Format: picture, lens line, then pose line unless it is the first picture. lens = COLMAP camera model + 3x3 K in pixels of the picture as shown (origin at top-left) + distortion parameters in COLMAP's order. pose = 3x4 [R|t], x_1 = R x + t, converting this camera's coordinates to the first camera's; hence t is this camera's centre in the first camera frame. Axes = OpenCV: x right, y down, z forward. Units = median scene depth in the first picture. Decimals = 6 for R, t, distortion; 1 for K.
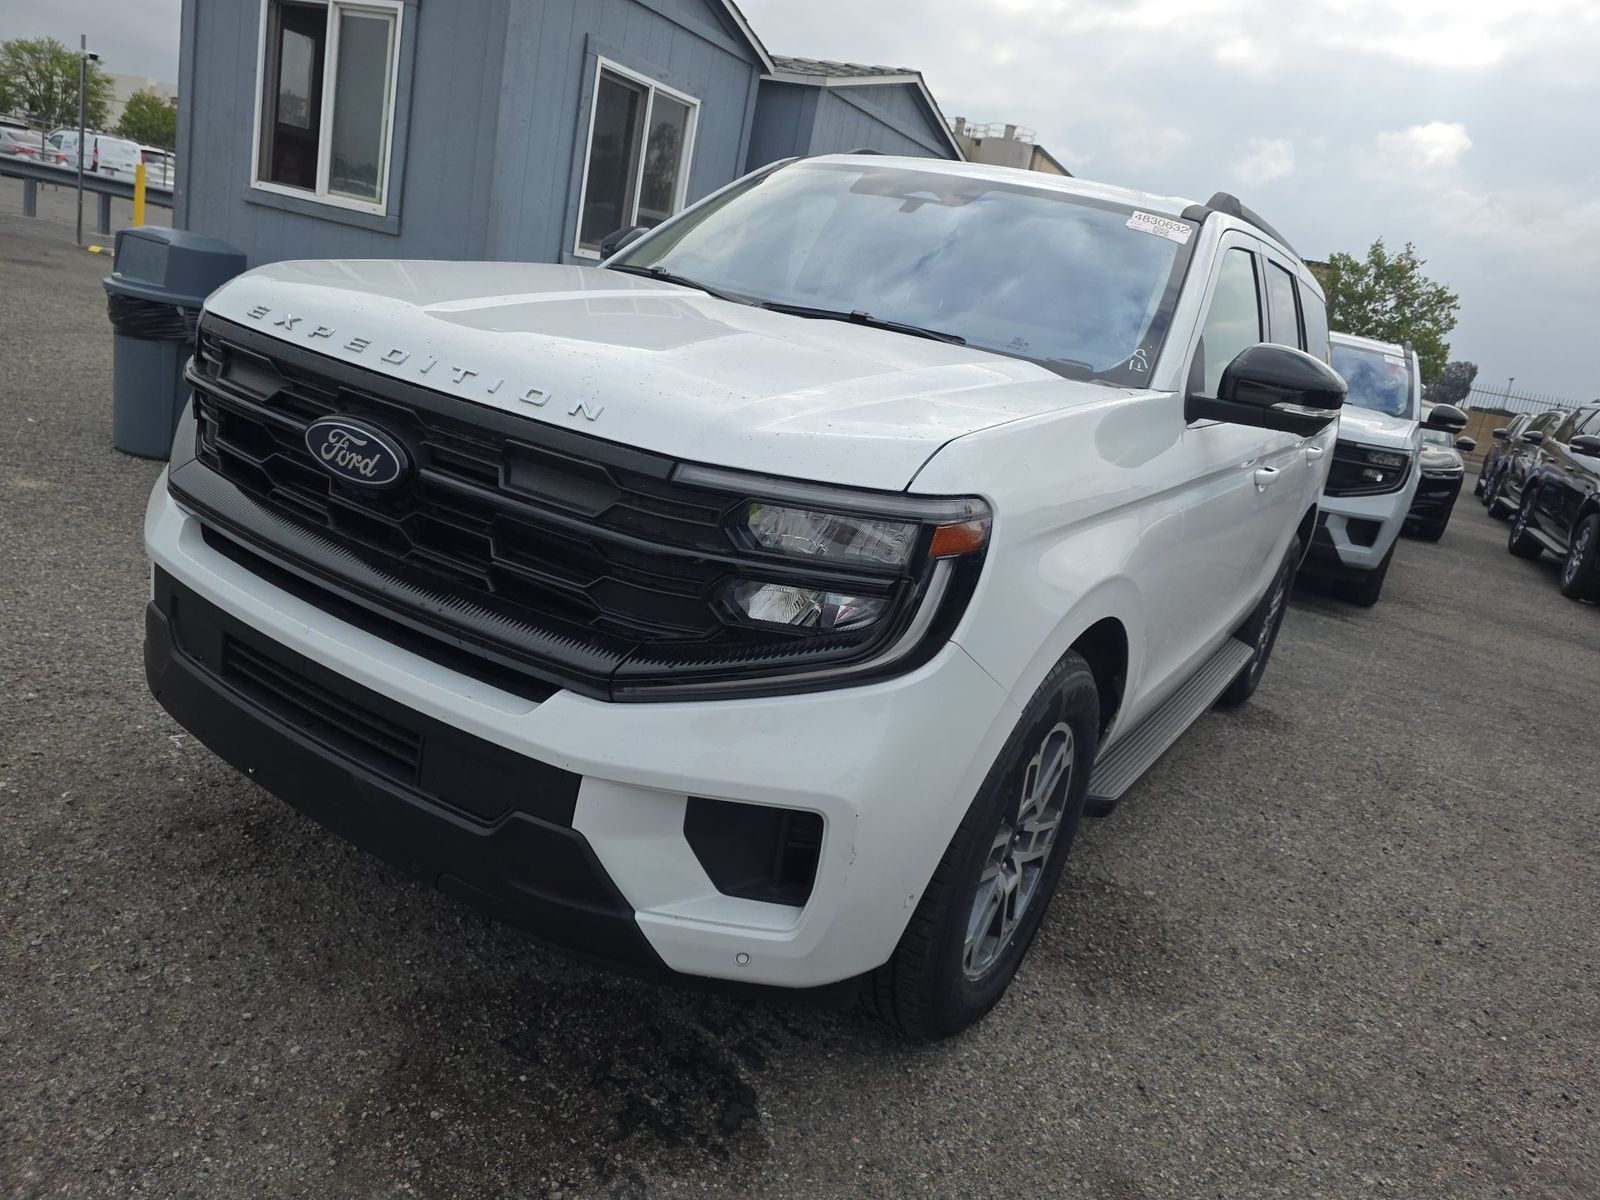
lens RADIAL K [[1095.8, 0, 792.2], [0, 1095.8, 599.7], [0, 0, 1]] dist [0.052463, -0.059064]
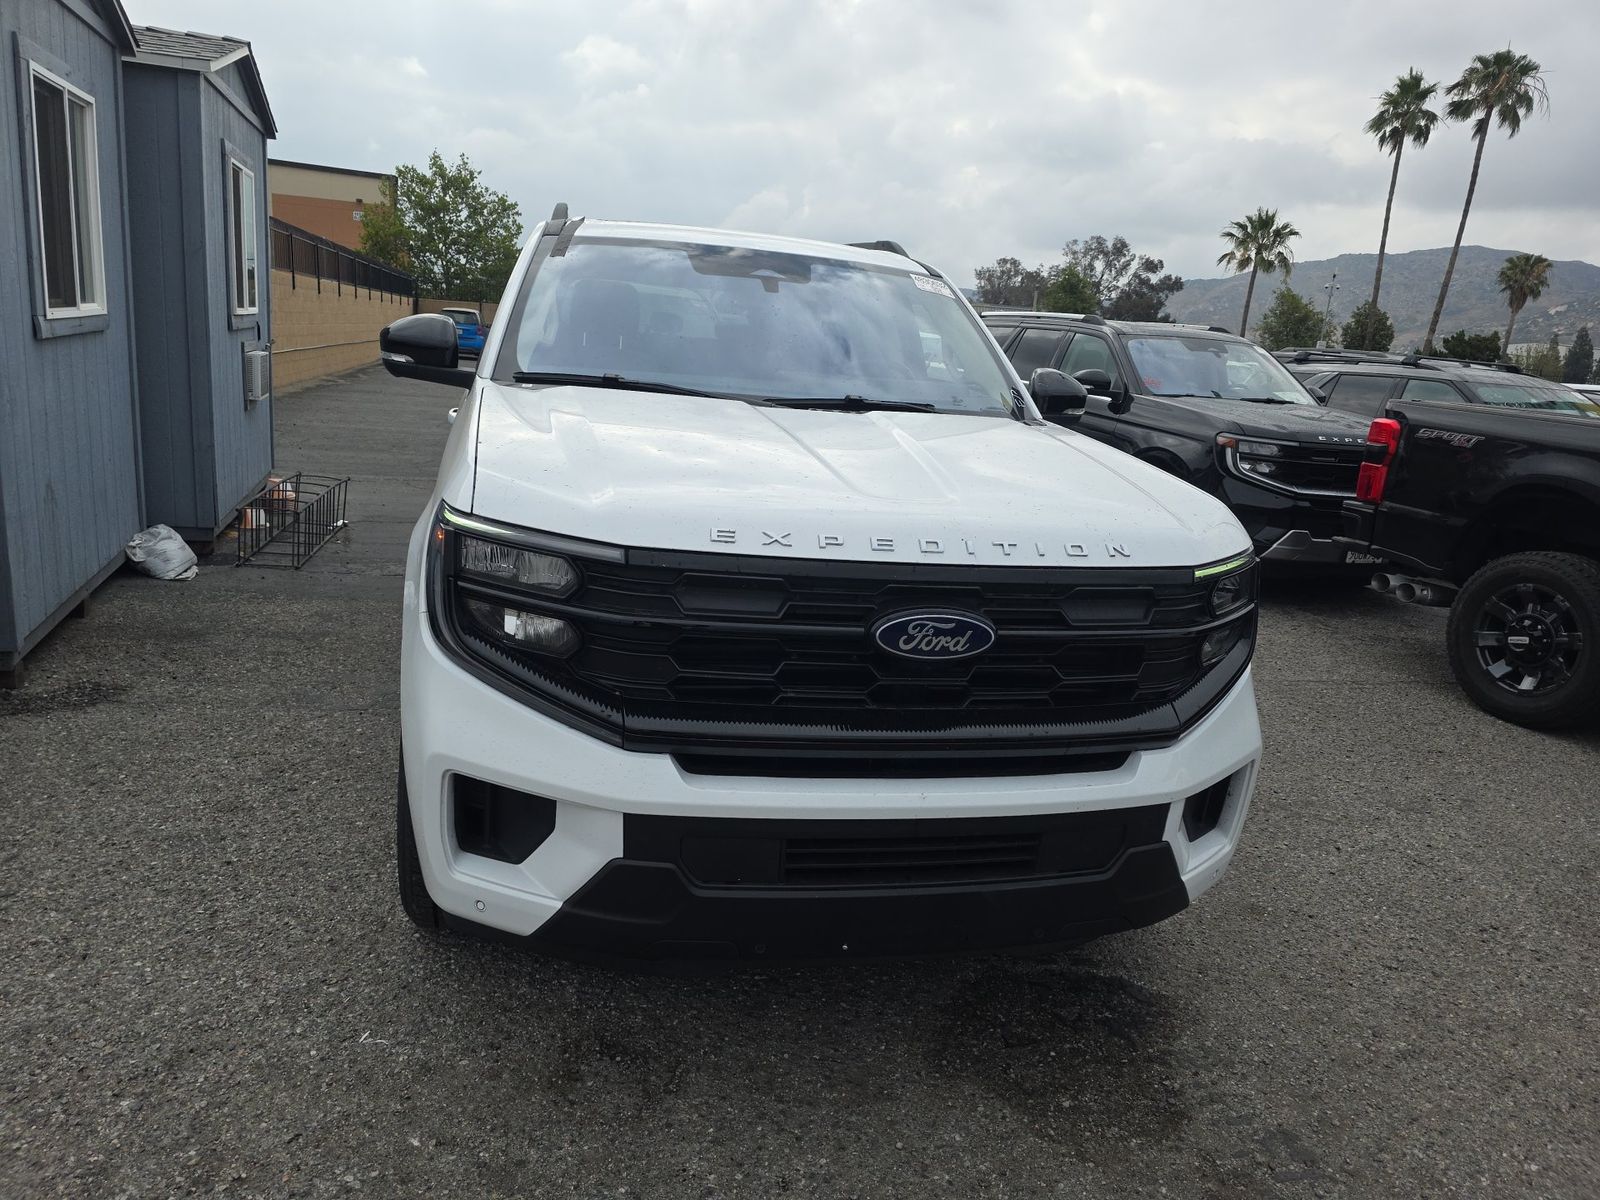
lens RADIAL K [[1095.8, 0, 803.2], [0, 1095.8, 614.4], [0, 0, 1]] dist [0.052463, -0.059064]
pose [[0.690274, -0.302673, 0.657199, -0.390546], [0.242083, 0.952564, 0.184438, -0.126040], [-0.681849, 0.031784, 0.730802, 0.080542]]
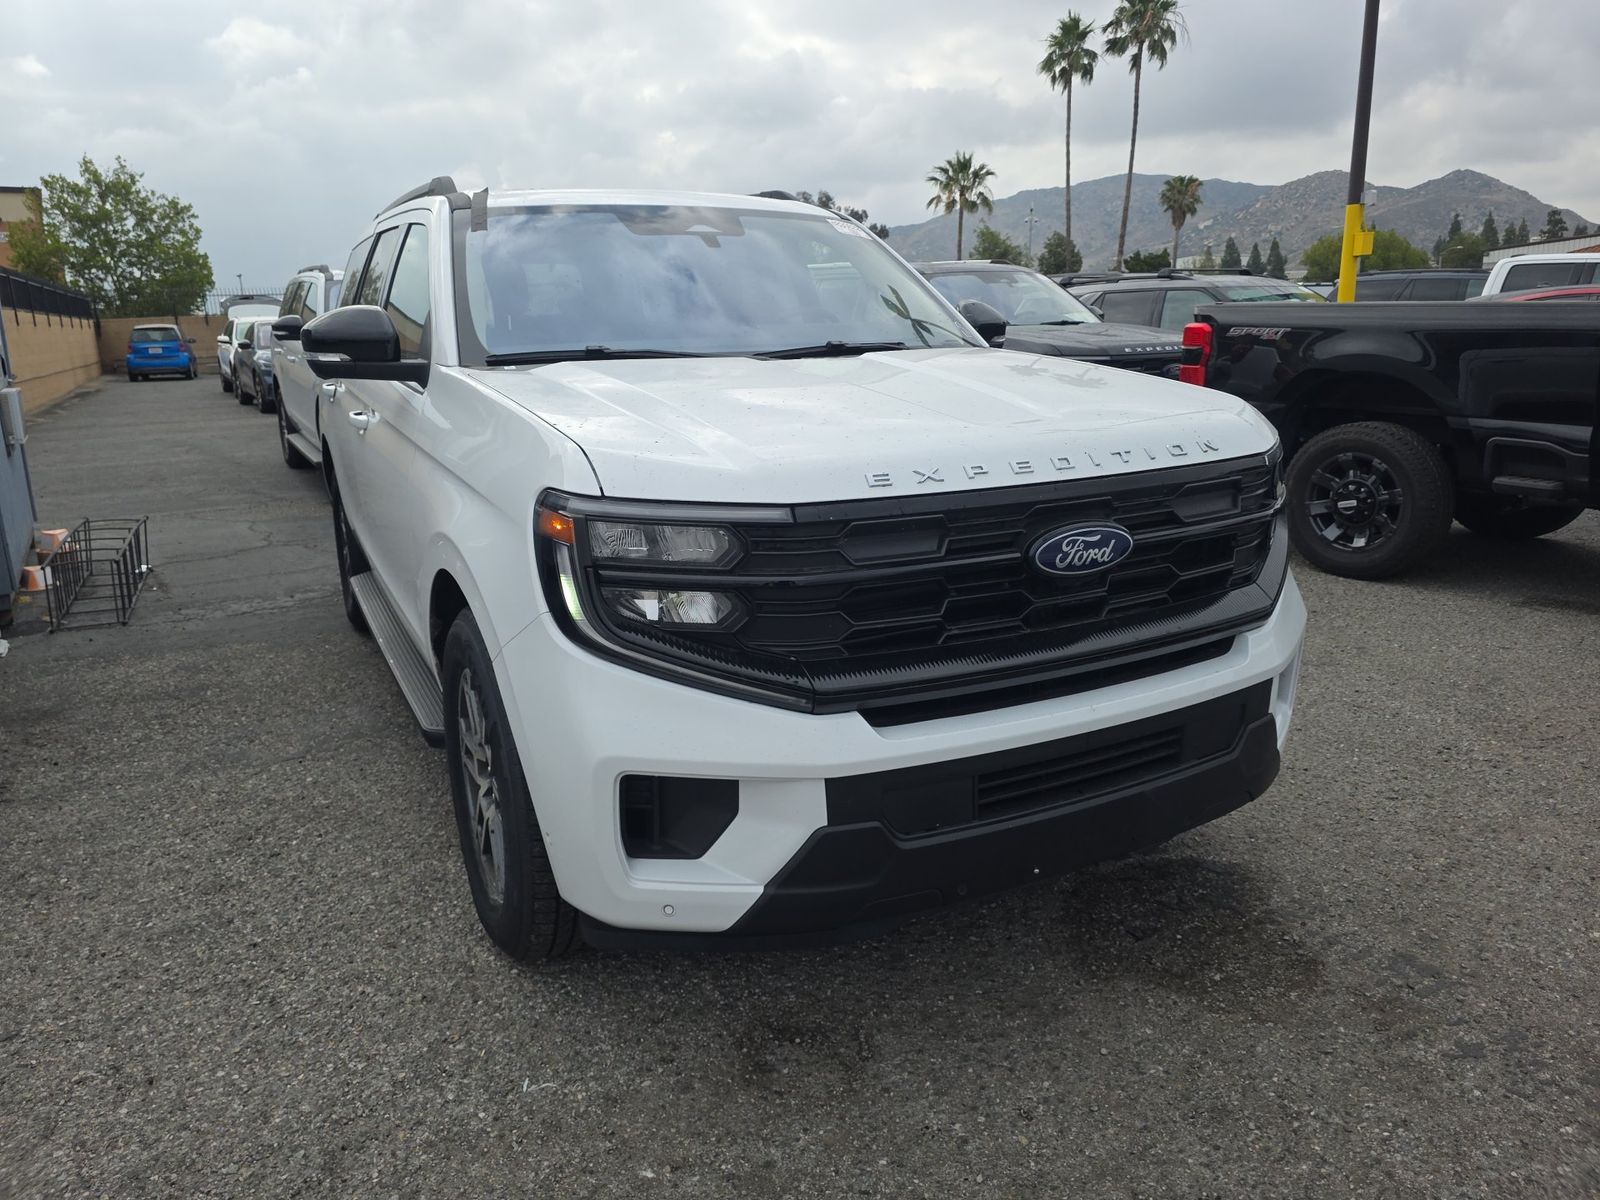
lens RADIAL K [[1095.8, 0, 809.7], [0, 1095.8, 596.2], [0, 0, 1]] dist [0.052463, -0.059064]
pose [[0.475960, -0.405571, 0.780368, -0.461484], [0.344203, 0.902442, 0.259080, -0.154722], [-0.809312, 0.145293, 0.569125, 0.182634]]
